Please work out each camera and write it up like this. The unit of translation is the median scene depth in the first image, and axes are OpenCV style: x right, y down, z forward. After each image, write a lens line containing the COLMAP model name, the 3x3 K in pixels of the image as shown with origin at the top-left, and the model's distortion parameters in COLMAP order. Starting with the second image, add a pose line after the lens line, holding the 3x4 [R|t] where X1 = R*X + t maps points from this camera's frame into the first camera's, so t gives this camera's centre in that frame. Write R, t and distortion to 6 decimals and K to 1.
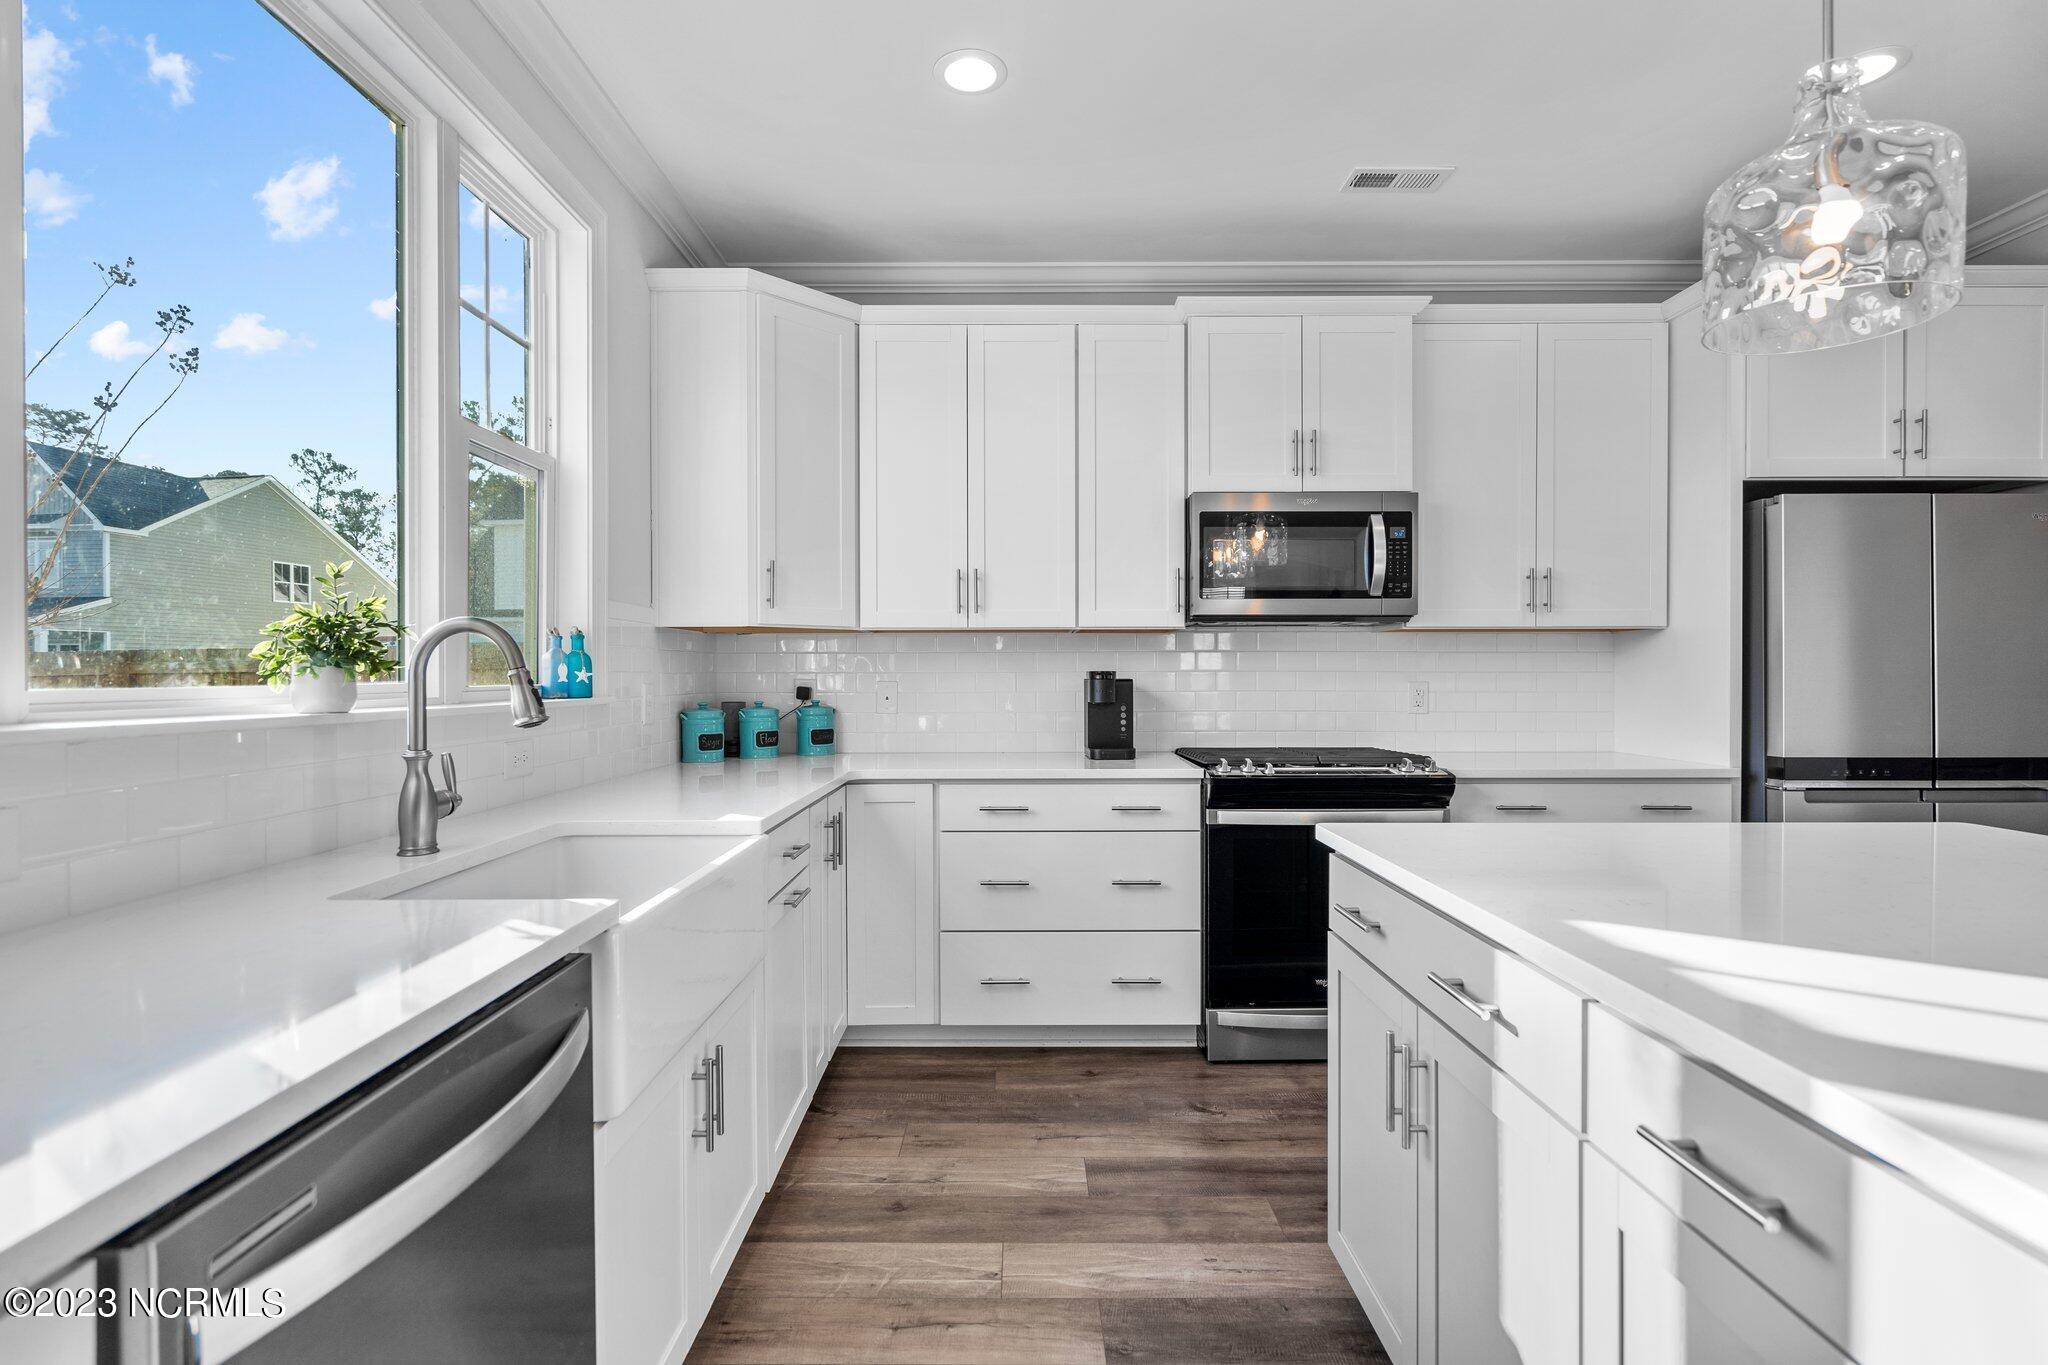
lens RADIAL K [[957.2, 0, 1024.0], [0, 957.2, 682.5], [0, 0, 1]] dist [0.001952, 0.000349]
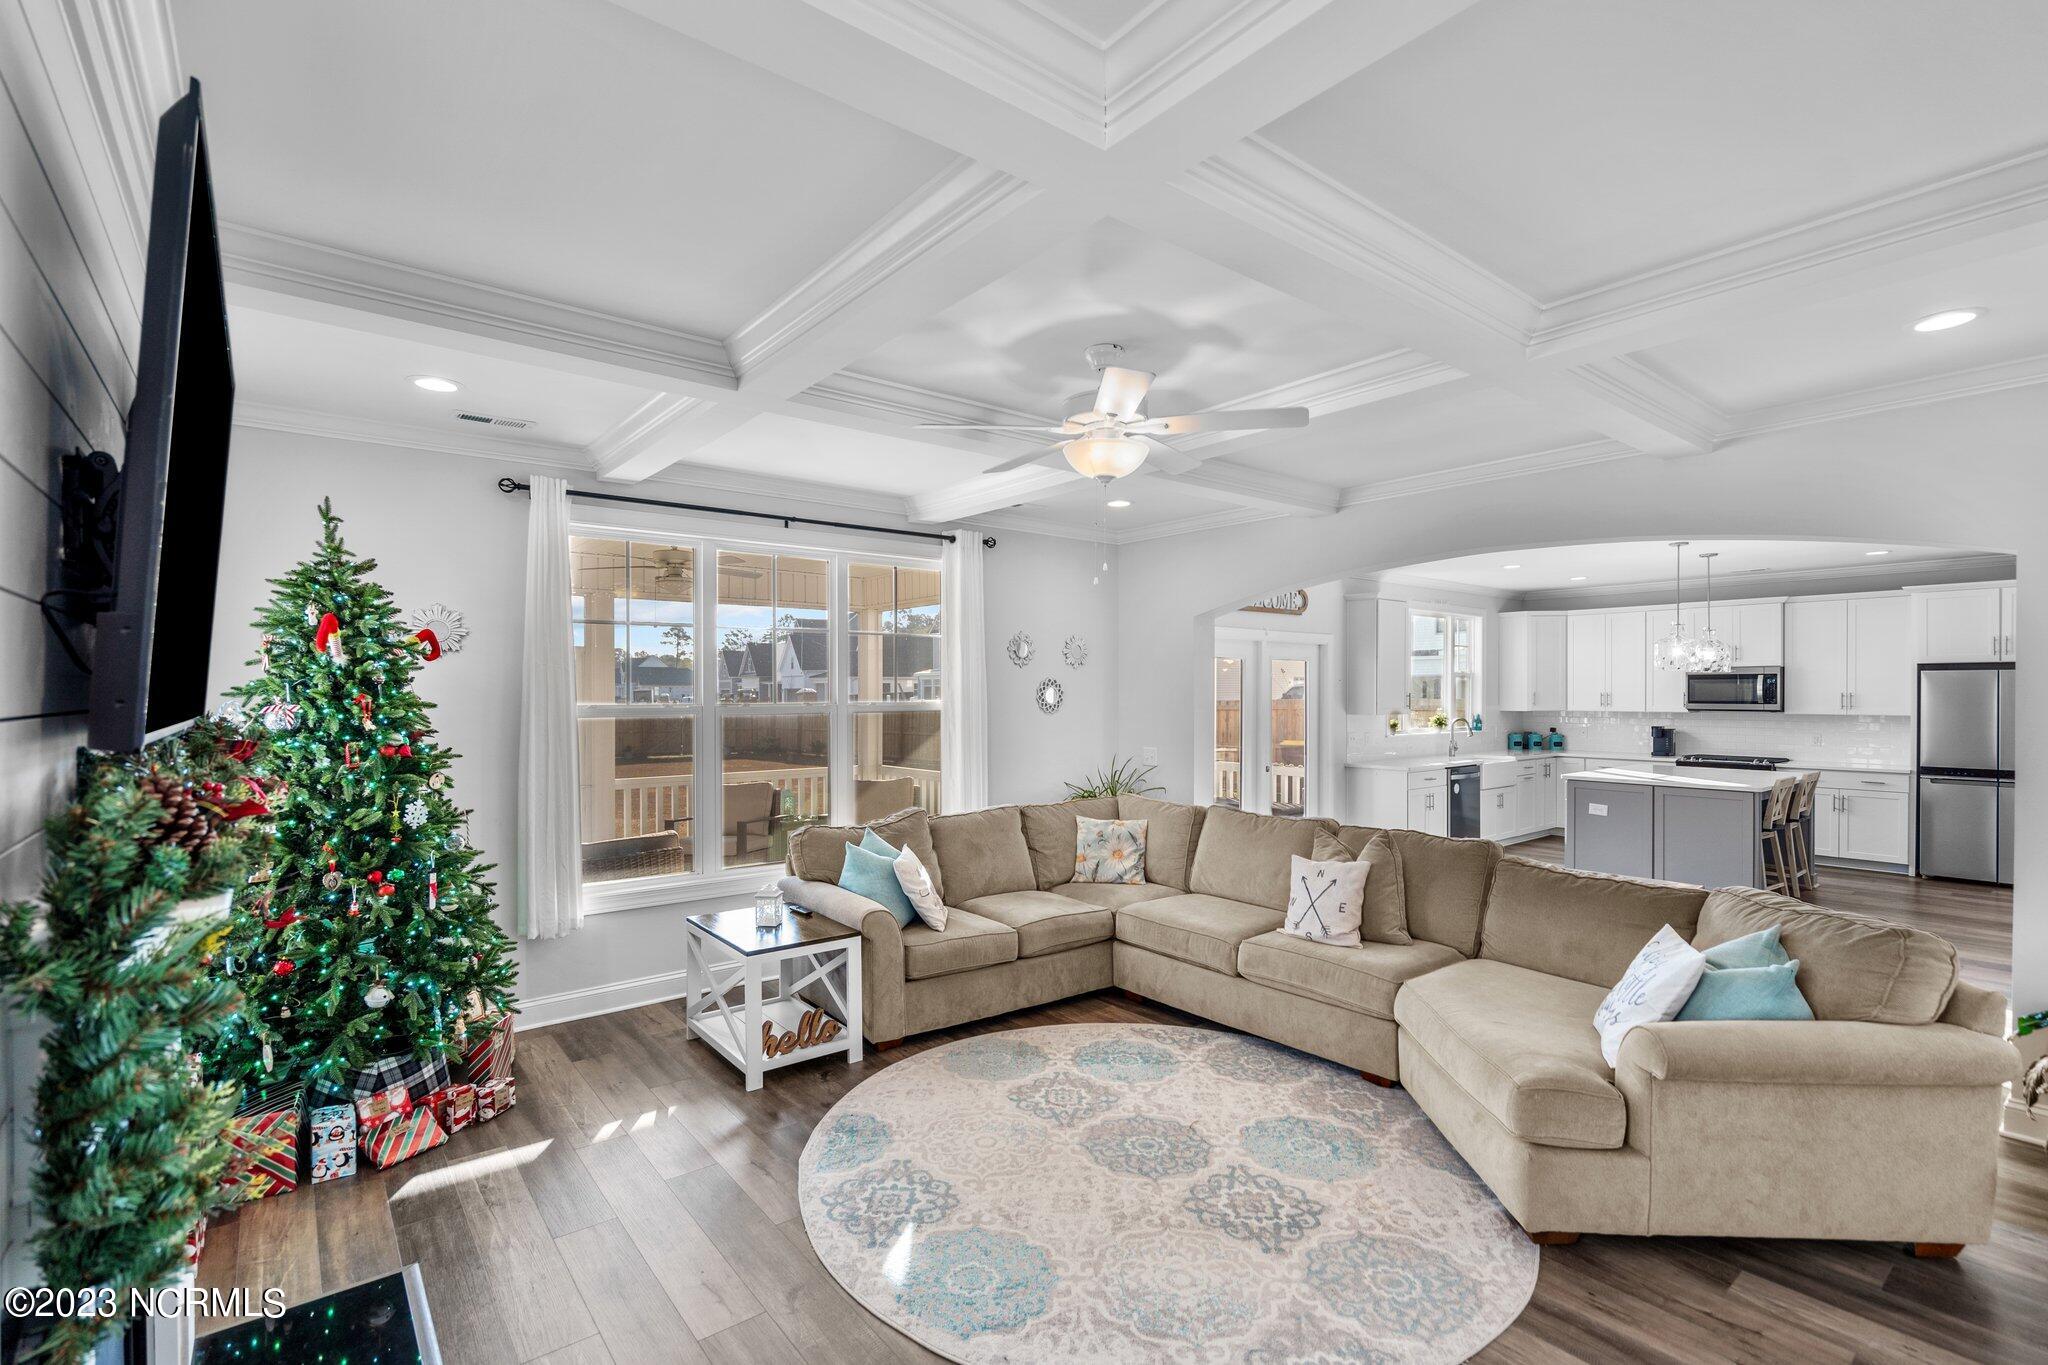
lens RADIAL K [[947.8, 0, 1031.5], [0, 947.8, 696.8], [0, 0, 1]] dist [0.002664, 0.000671]
pose [[0.636093, 0.006567, -0.771585, 1.228514], [-0.006843, 0.999972, 0.002869, -0.107231], [0.771582, 0.003455, 0.636120, -2.592455]]
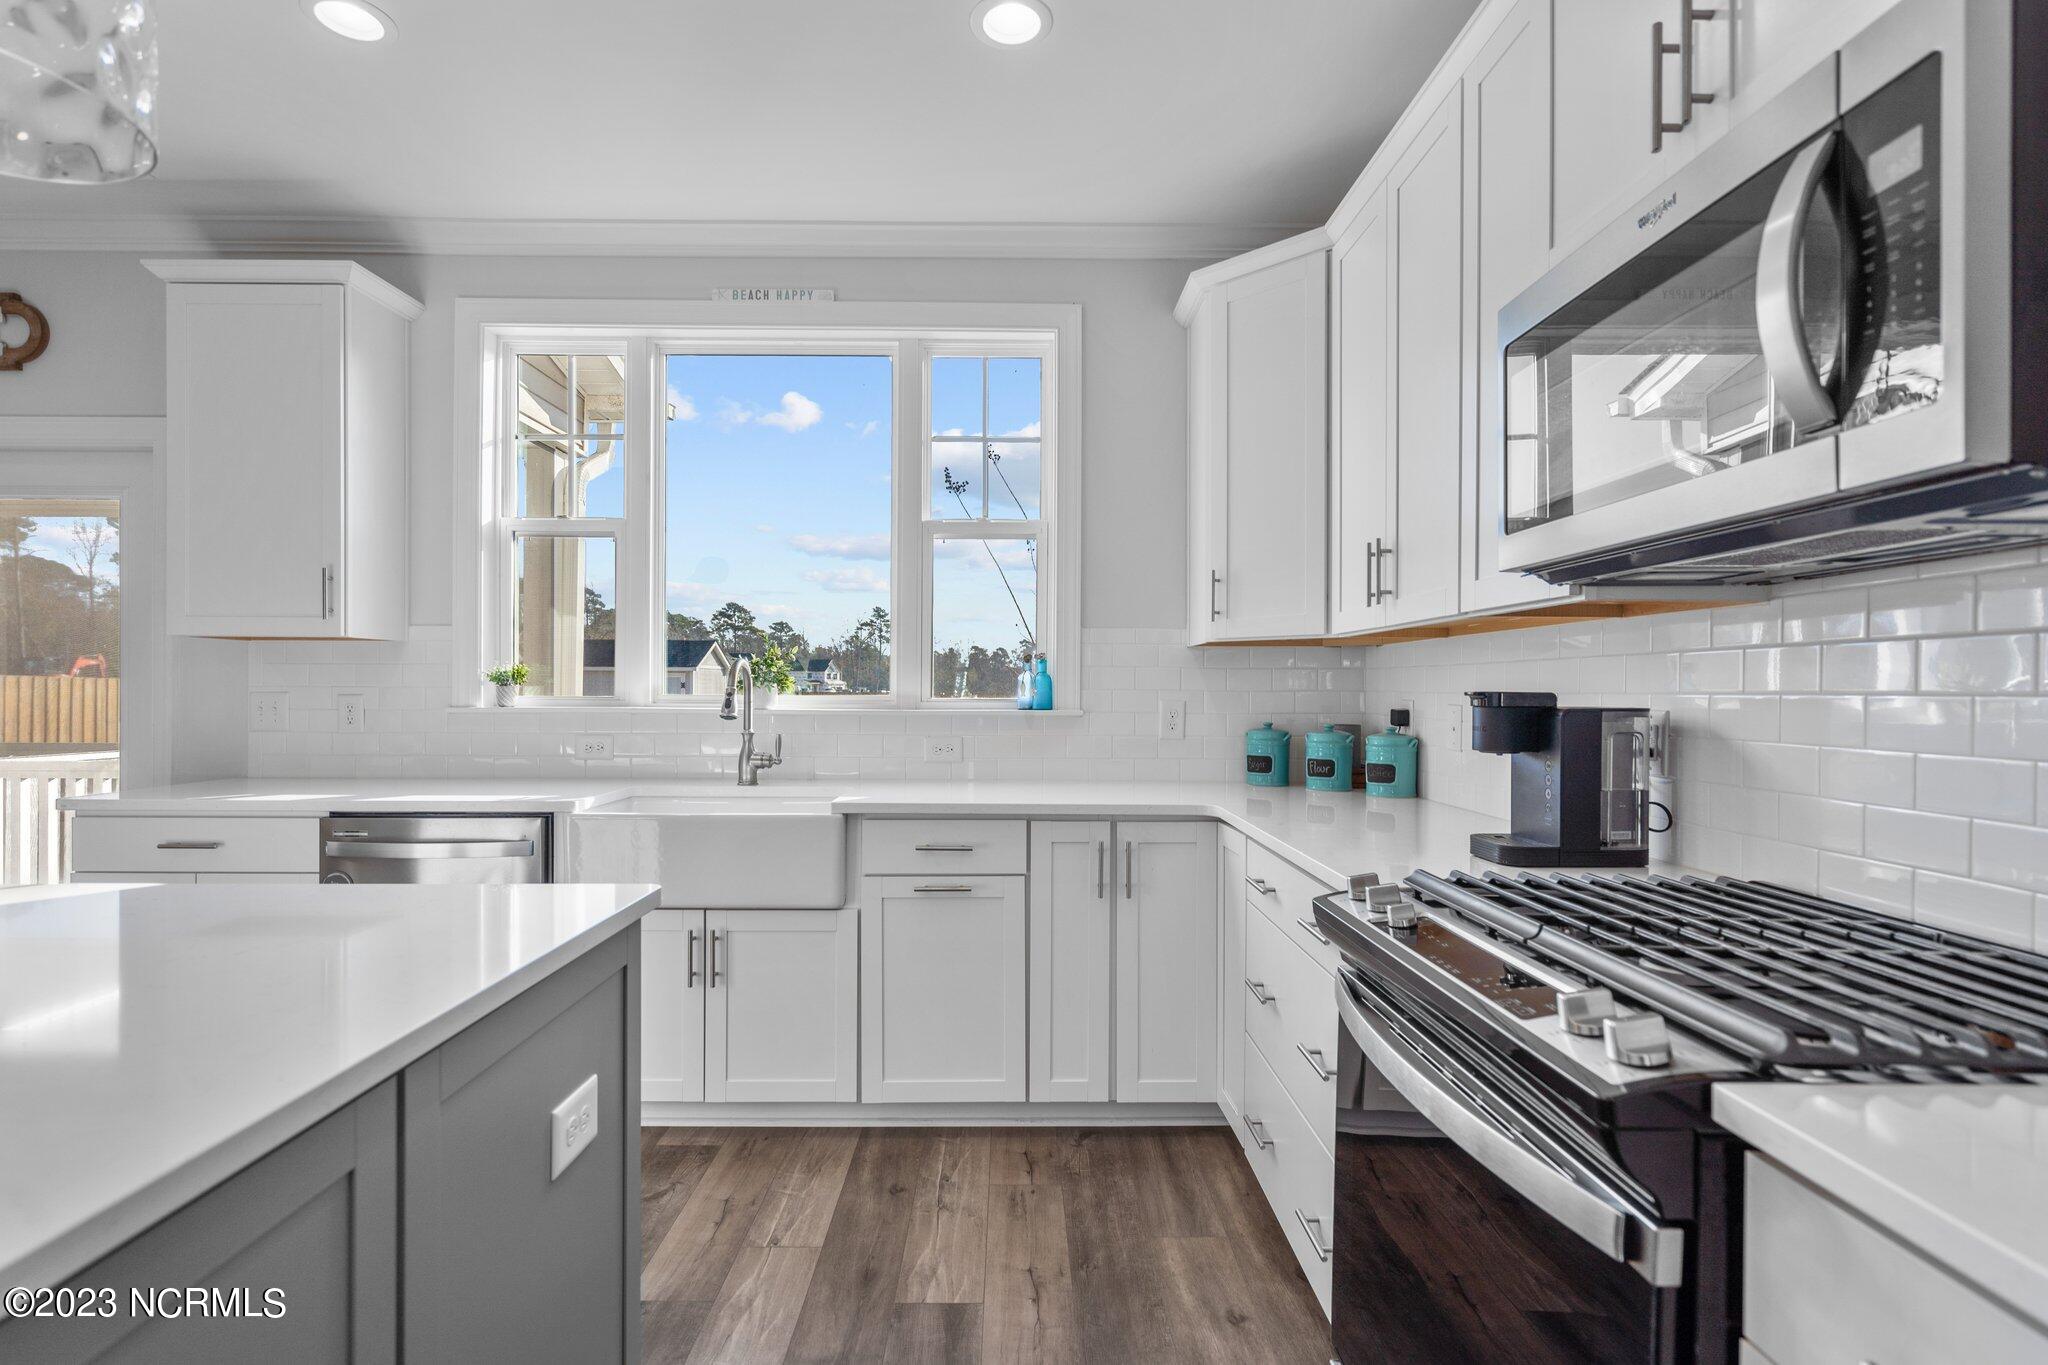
lens RADIAL K [[991.3, 0, 1017.0], [0, 991.3, 684.9], [0, 0, 1]] dist [-0.001349, -0.000444]
pose [[-0.003214, -0.002723, -0.999991, 0.698124], [-0.015762, 0.999872, -0.002672, -0.010385], [0.999871, 0.015753, -0.003257, 0.809038]]
